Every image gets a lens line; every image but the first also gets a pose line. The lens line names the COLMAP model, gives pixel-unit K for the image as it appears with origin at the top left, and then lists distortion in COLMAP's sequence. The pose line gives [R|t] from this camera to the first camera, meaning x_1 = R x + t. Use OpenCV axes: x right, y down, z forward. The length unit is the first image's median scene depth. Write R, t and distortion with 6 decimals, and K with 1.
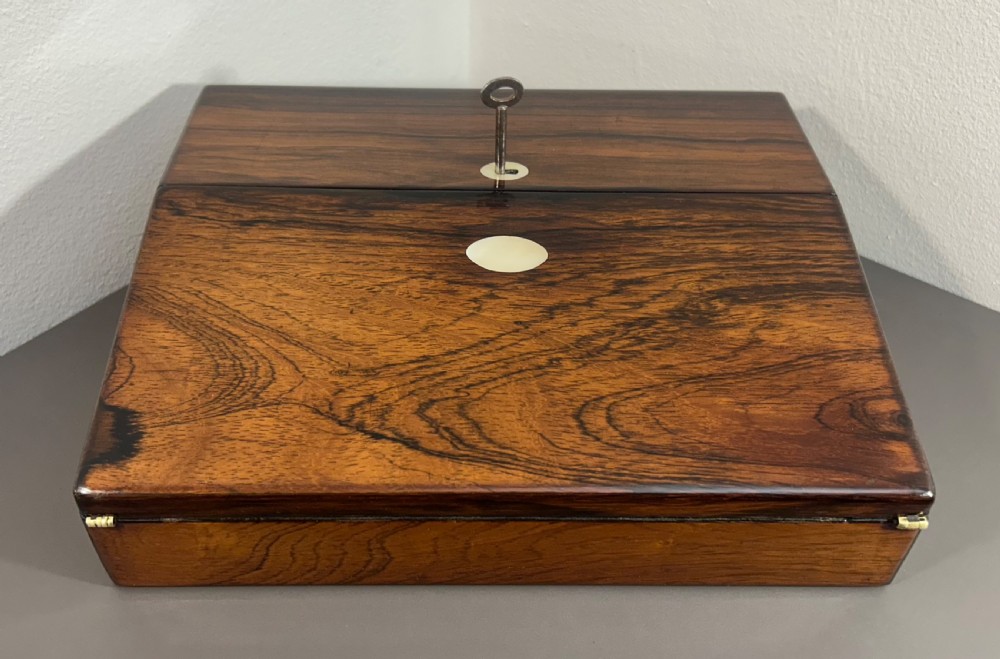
lens RADIAL K [[975.0, 0, 476.6], [0, 975.0, 319.7], [0, 0, 1]] dist [0.046465, 0.000000]
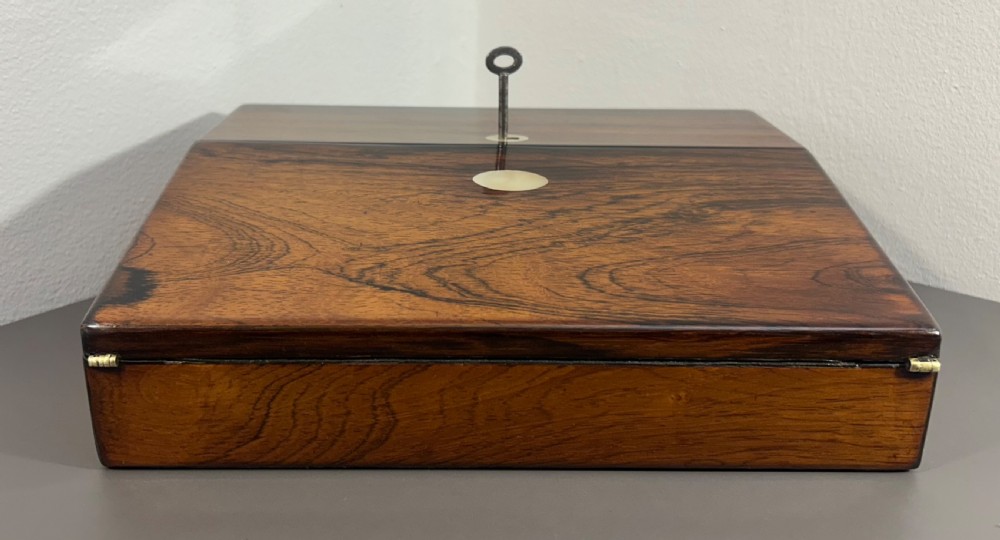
lens RADIAL K [[952.2, 0, 486.7], [0, 952.2, 219.3], [0, 0, 1]] dist [0.076332, -0.083820]
pose [[0.999963, -0.006130, 0.006106, -0.002033], [0.008065, 0.915962, -0.401185, 0.420679], [-0.003133, 0.401219, 0.915977, 0.051321]]
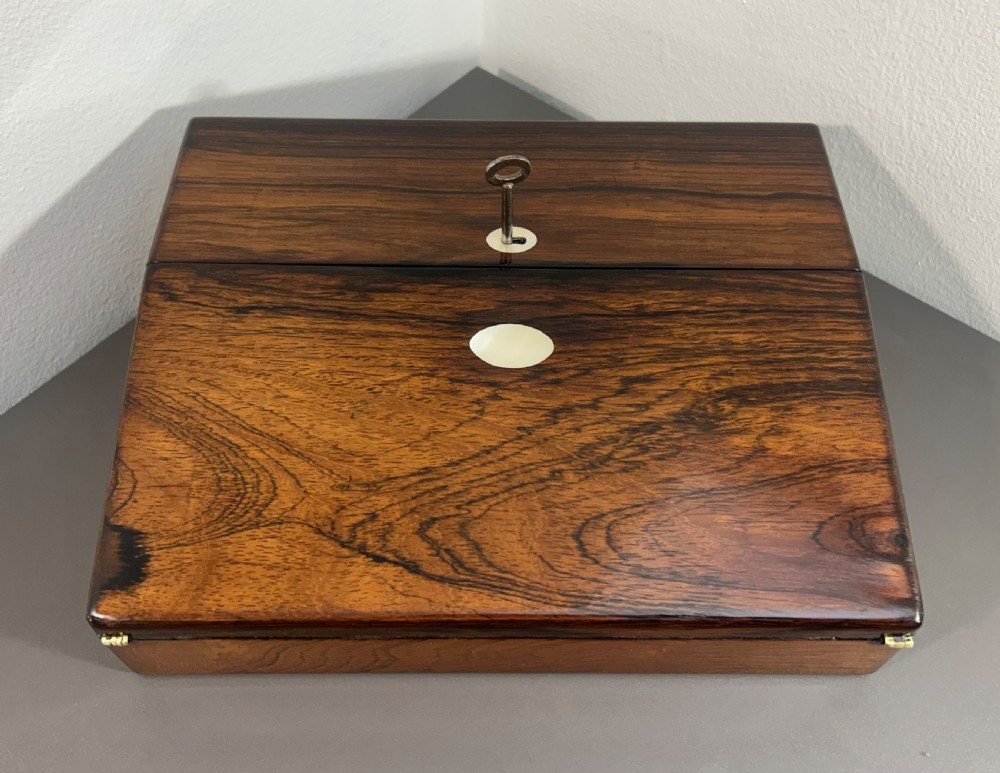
lens RADIAL K [[983.5, 0, 493.7], [0, 983.5, 385.0], [0, 0, 1]] dist [0.045574, -0.002402]
pose [[0.999924, 0.004744, -0.011337, 0.026139], [-0.001890, 0.970872, 0.239590, -0.280147], [0.012144, -0.239550, 0.970808, 0.044499]]
